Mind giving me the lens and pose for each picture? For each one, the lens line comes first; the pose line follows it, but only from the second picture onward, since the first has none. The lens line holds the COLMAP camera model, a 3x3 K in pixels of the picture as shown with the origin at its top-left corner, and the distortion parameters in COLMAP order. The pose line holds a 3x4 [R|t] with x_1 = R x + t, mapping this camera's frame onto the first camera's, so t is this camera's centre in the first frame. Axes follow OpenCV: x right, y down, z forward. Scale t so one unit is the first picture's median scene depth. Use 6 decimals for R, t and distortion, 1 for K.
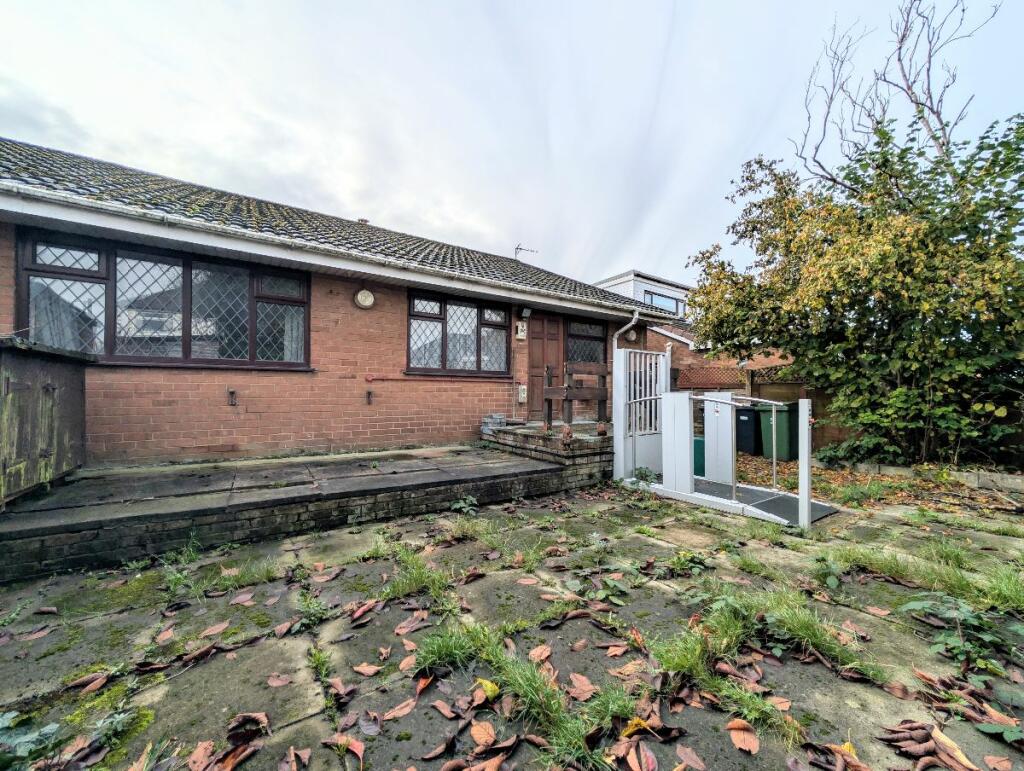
lens RADIAL K [[384.2, 0, 511.8], [0, 384.2, 390.0], [0, 0, 1]] dist [-0.000079, -0.000053]
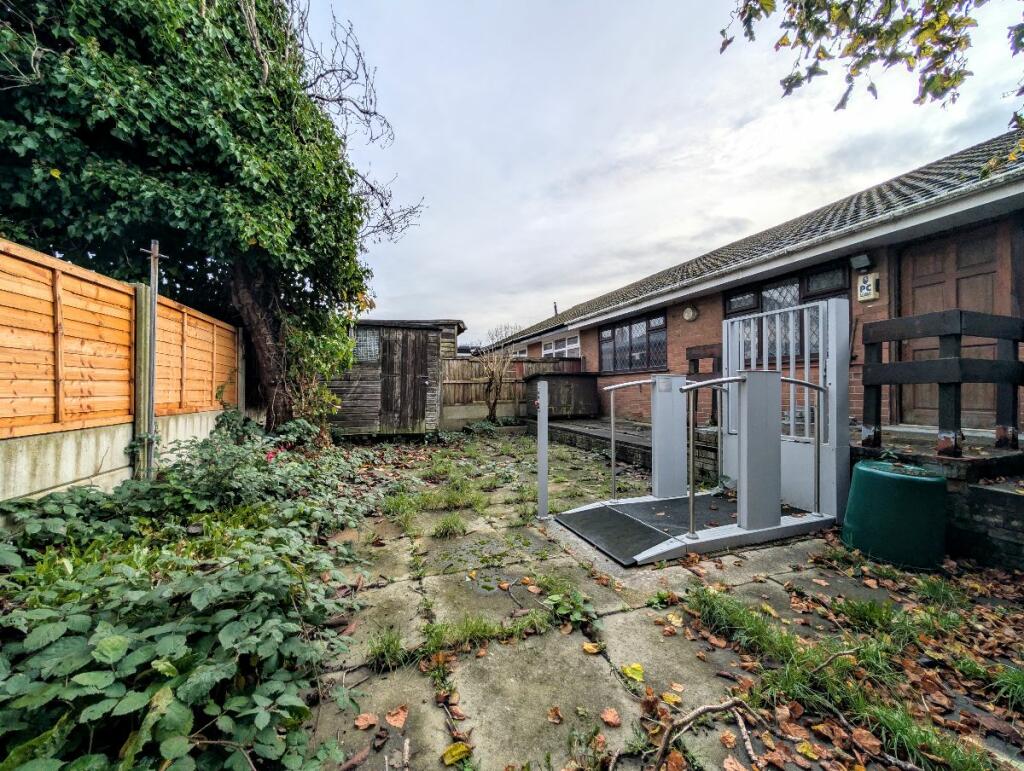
lens RADIAL K [[384.2, 0, 511.8], [0, 384.2, 390.0], [0, 0, 1]] dist [-0.000079, -0.000053]
pose [[-0.233996, 0.002484, -0.972234, 1.257222], [0.025588, 0.999666, -0.003604, 0.021364], [0.971901, -0.025721, -0.233982, 0.824982]]
